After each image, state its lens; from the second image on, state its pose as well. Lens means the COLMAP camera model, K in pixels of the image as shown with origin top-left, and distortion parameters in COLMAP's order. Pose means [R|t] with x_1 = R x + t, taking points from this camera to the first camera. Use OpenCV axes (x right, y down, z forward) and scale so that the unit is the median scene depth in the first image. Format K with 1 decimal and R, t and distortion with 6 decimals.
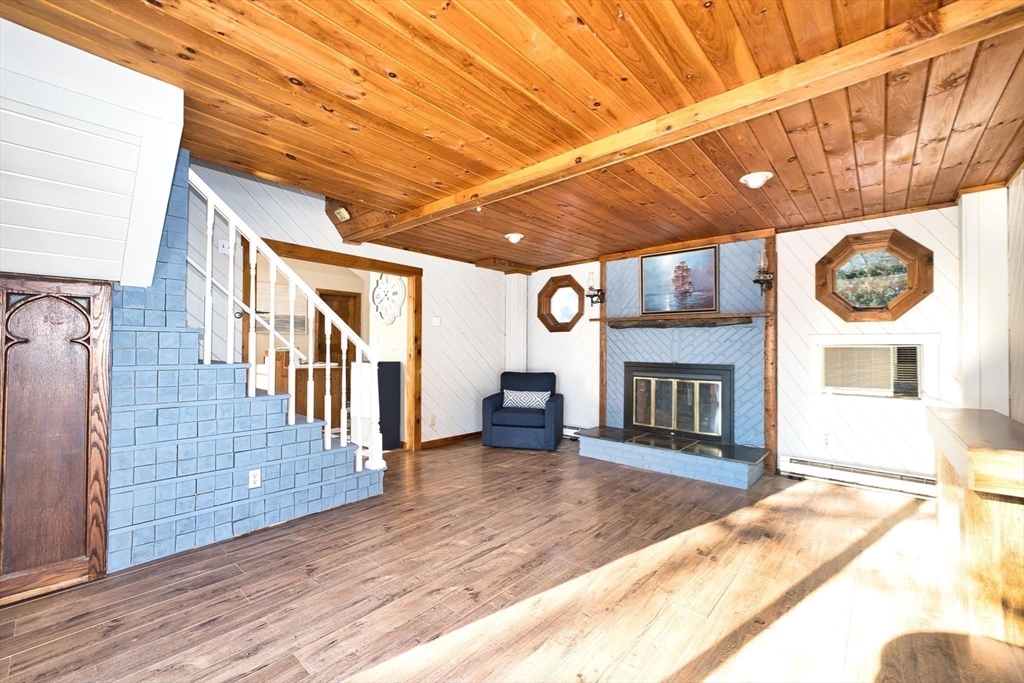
lens RADIAL K [[425.2, 0, 509.4], [0, 425.2, 345.1], [0, 0, 1]] dist [-0.002025, 0.000100]
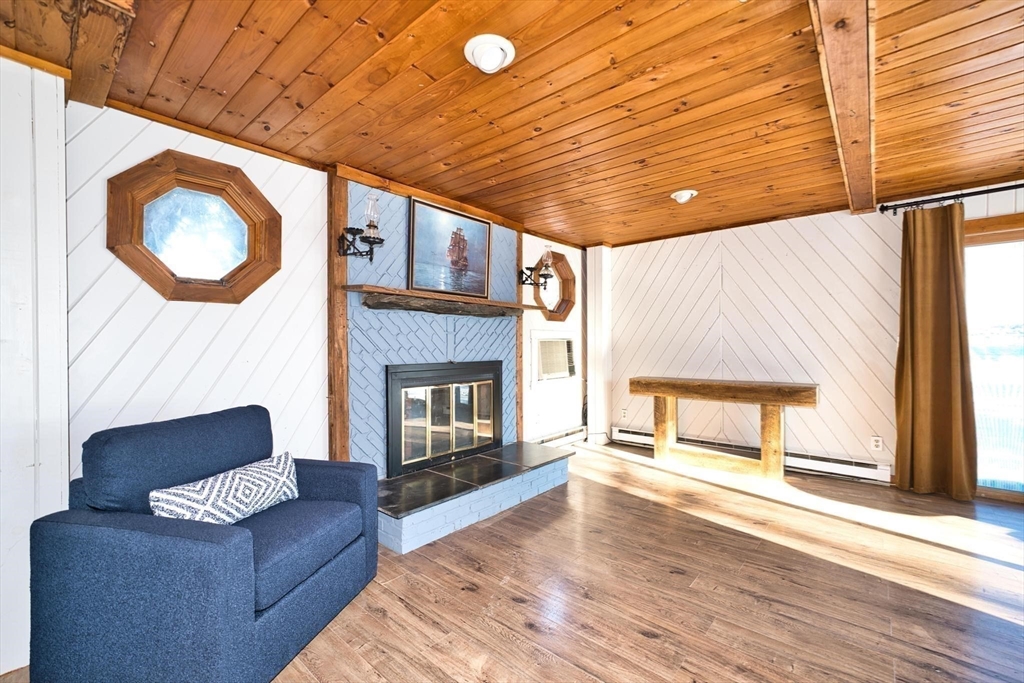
lens RADIAL K [[425.2, 0, 509.4], [0, 425.2, 345.1], [0, 0, 1]] dist [-0.002025, 0.000100]
pose [[-0.023280, -0.009075, 0.999688, -0.511522], [-0.002815, 0.999955, 0.009012, 0.008082], [-0.999725, -0.002604, -0.023305, 1.333607]]
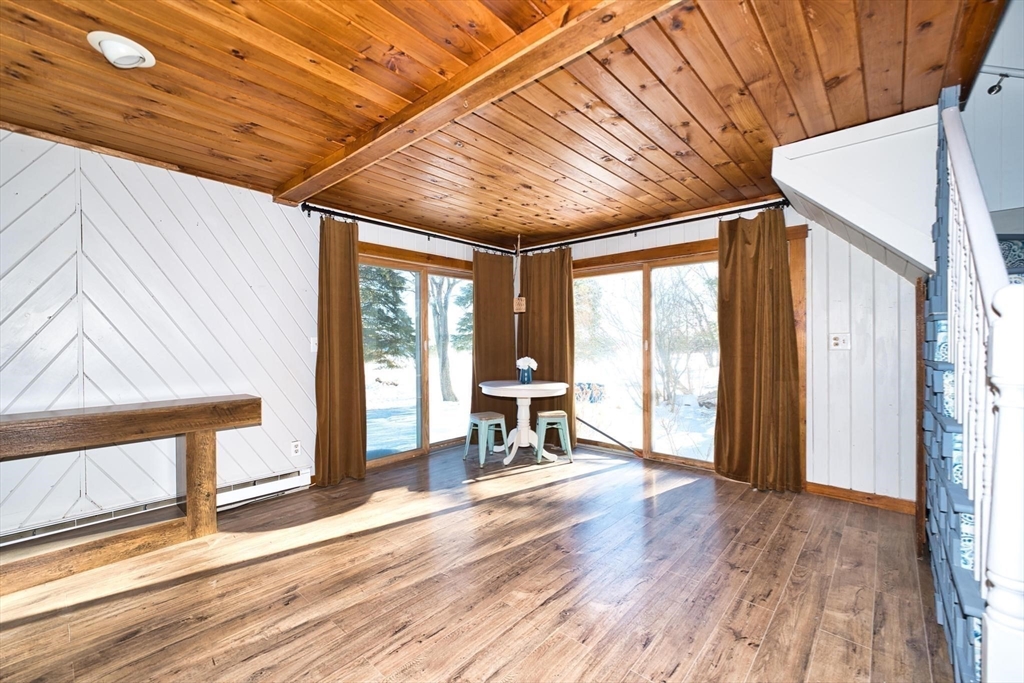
lens RADIAL K [[420.4, 0, 514.9], [0, 420.4, 345.9], [0, 0, 1]] dist [-0.001408, -0.000225]
pose [[-0.999937, -0.000482, -0.011192, 0.035699], [-0.000474, 1.000000, -0.000697, 0.014648], [0.011192, -0.000692, -0.999937, 1.408677]]
